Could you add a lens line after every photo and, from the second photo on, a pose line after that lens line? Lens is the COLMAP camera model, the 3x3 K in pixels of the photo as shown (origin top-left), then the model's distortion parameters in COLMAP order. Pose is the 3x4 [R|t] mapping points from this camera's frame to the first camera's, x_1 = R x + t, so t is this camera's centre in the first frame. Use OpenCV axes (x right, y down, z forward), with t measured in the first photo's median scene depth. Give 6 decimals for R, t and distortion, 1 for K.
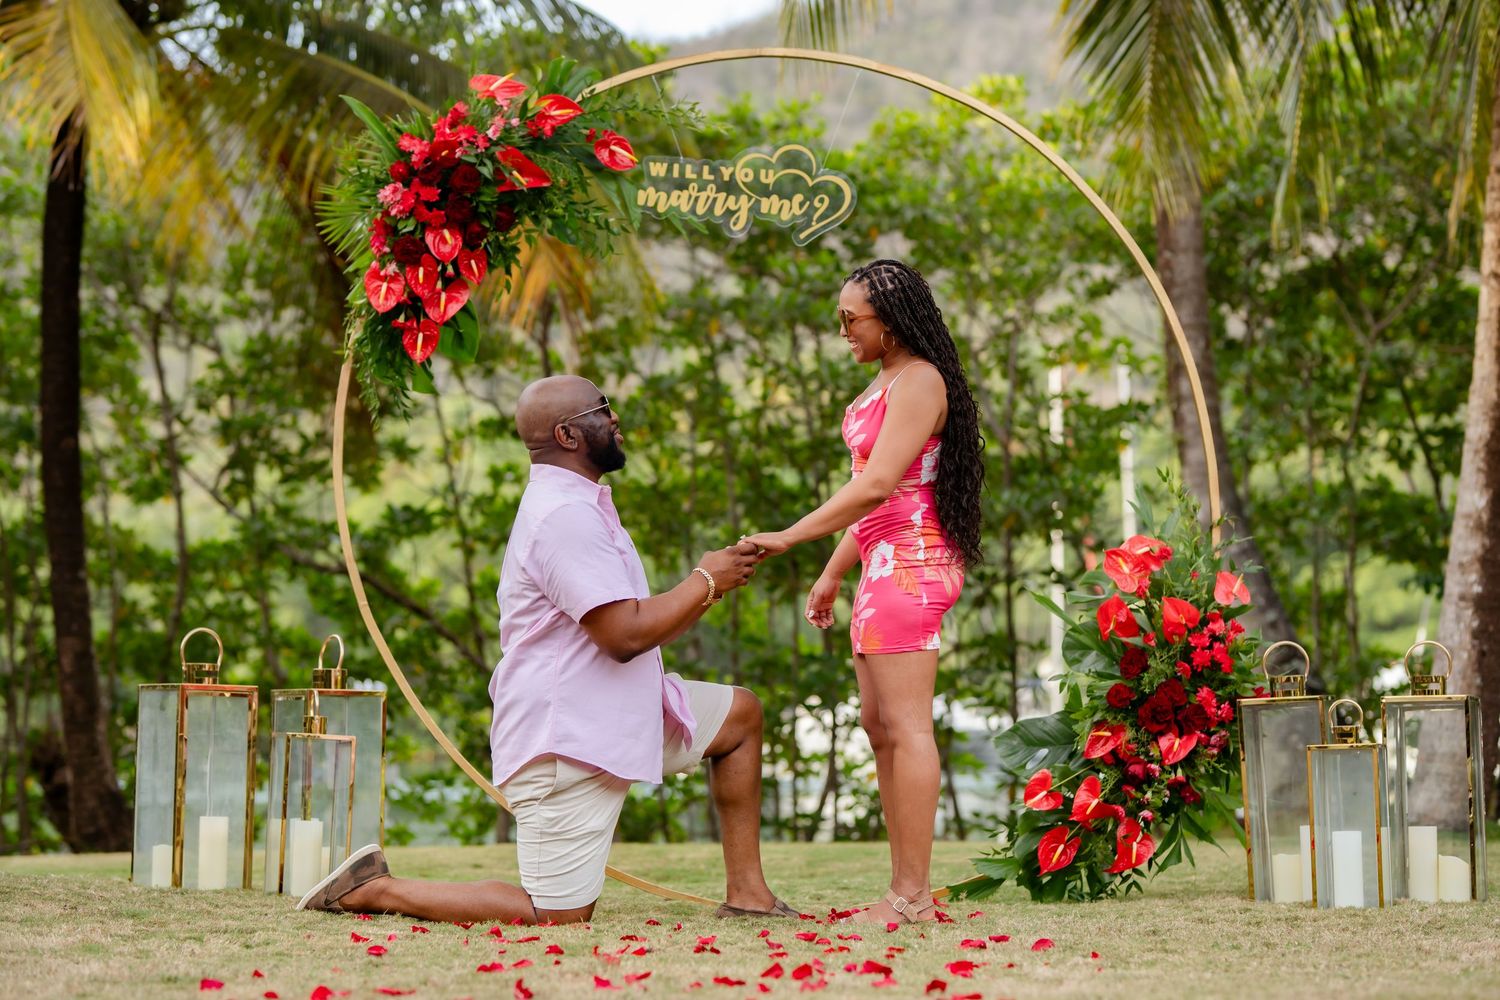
lens RADIAL K [[3610.1, 0, 747.3], [0, 3610.1, 496.1], [0, 0, 1]] dist [-0.116381, 0.000000]
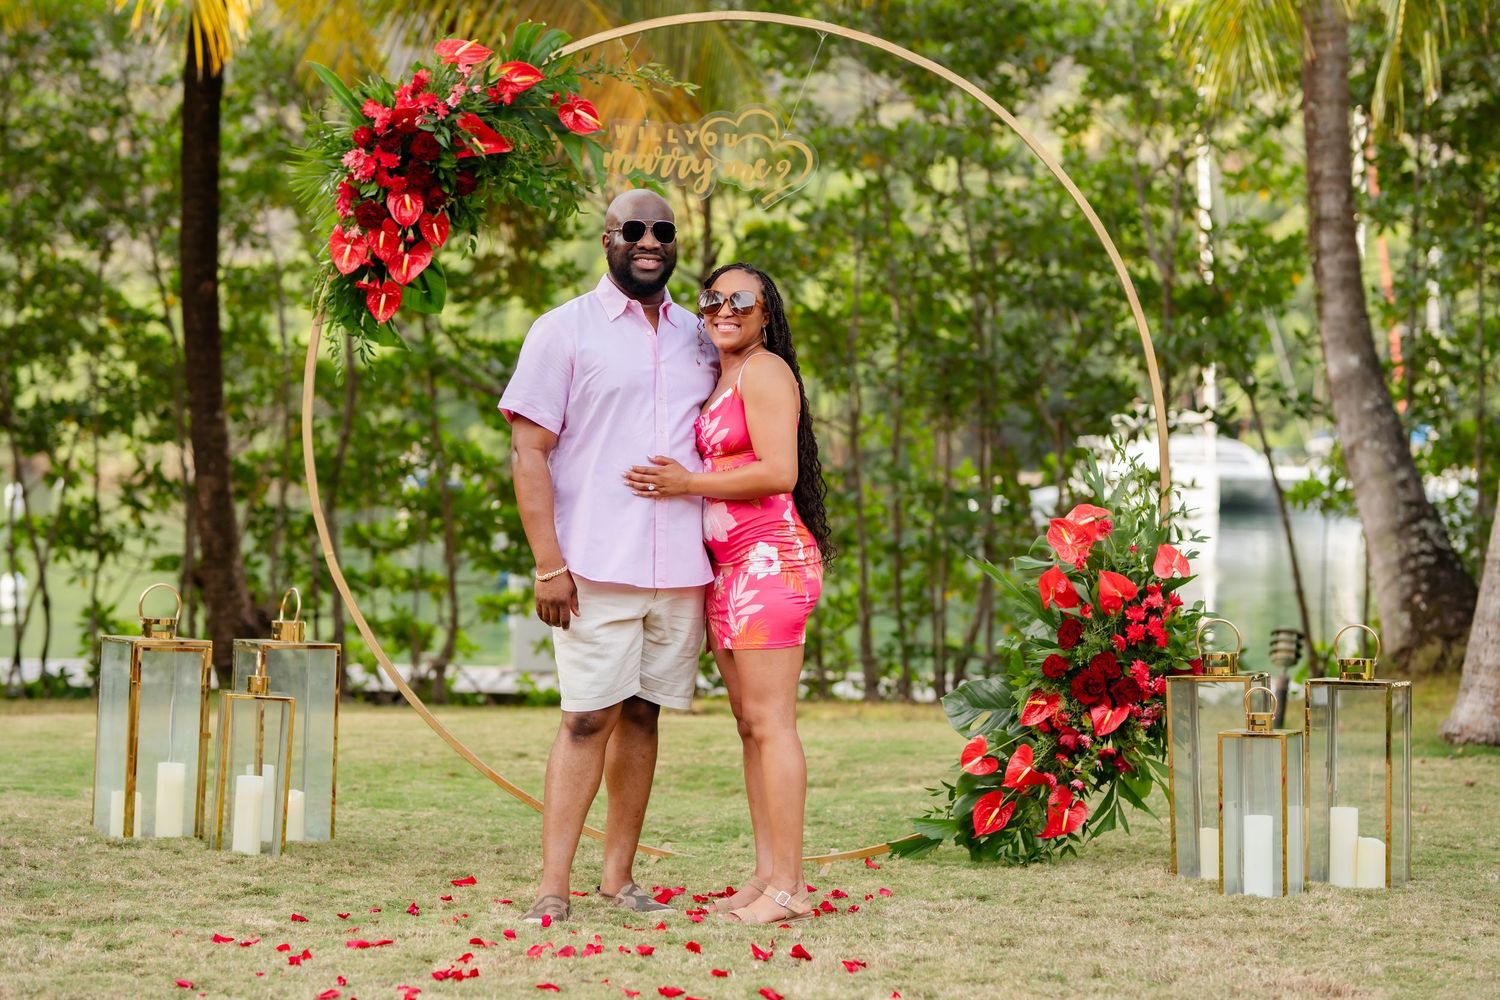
lens RADIAL K [[3610.1, 0, 752.3], [0, 3610.1, 503.2], [0, 0, 1]] dist [-0.116381, 0.000000]
pose [[0.996598, 0.022284, -0.079349, 0.097103], [-0.016396, 0.997116, 0.074098, -0.063946], [0.080771, -0.072545, 0.994089, -0.015014]]
